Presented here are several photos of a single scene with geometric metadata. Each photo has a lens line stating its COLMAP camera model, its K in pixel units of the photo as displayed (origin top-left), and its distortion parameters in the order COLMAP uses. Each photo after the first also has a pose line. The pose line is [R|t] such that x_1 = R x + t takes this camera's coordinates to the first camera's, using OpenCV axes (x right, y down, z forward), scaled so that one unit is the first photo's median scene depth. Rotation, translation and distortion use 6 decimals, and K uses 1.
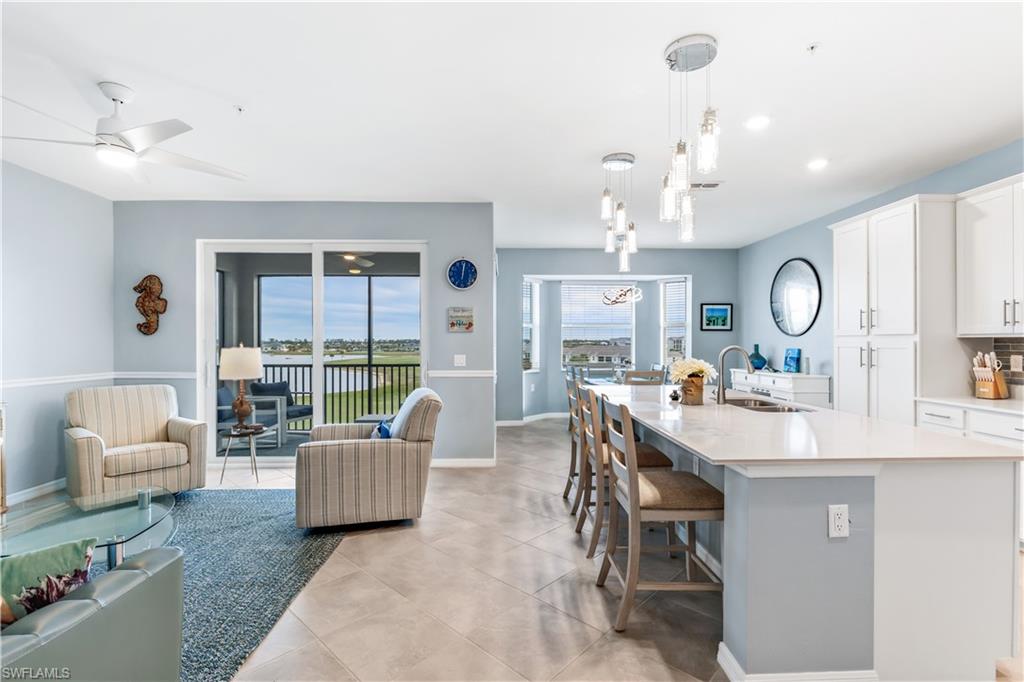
lens RADIAL K [[482.6, 0, 514.5], [0, 482.6, 341.6], [0, 0, 1]] dist [0.002417, 0.000116]
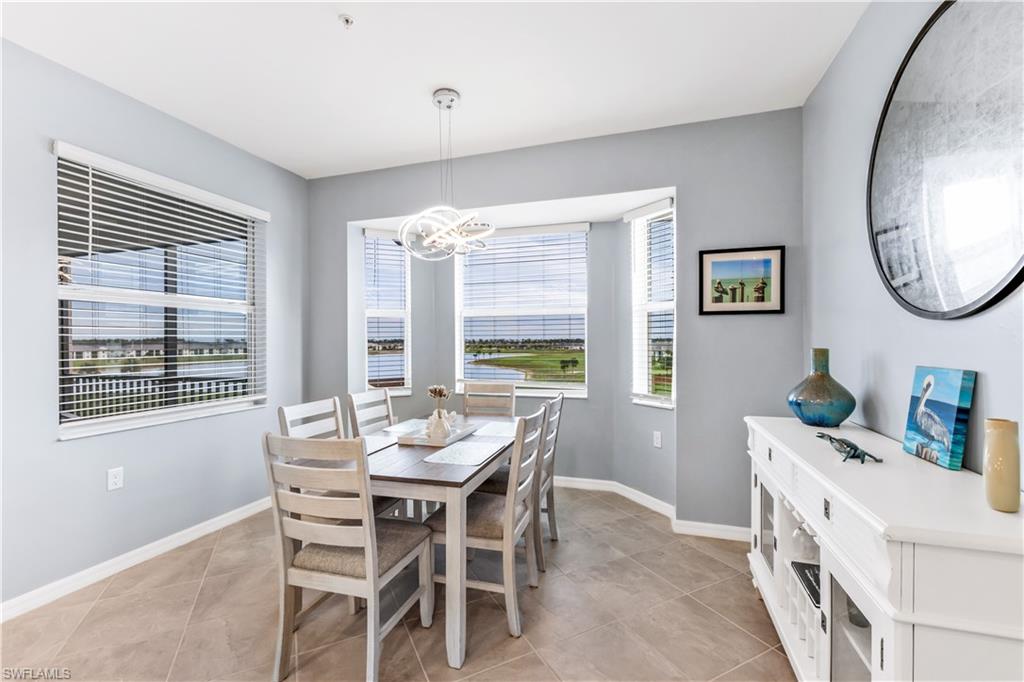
lens RADIAL K [[449.1, 0, 509.5], [0, 449.1, 343.1], [0, 0, 1]] dist [0.005516, 0.000740]
pose [[0.944591, 0.000973, -0.328247, 0.358552], [0.000512, 0.999990, 0.004437, 0.000244], [0.328248, -0.004359, 0.944582, 0.572536]]
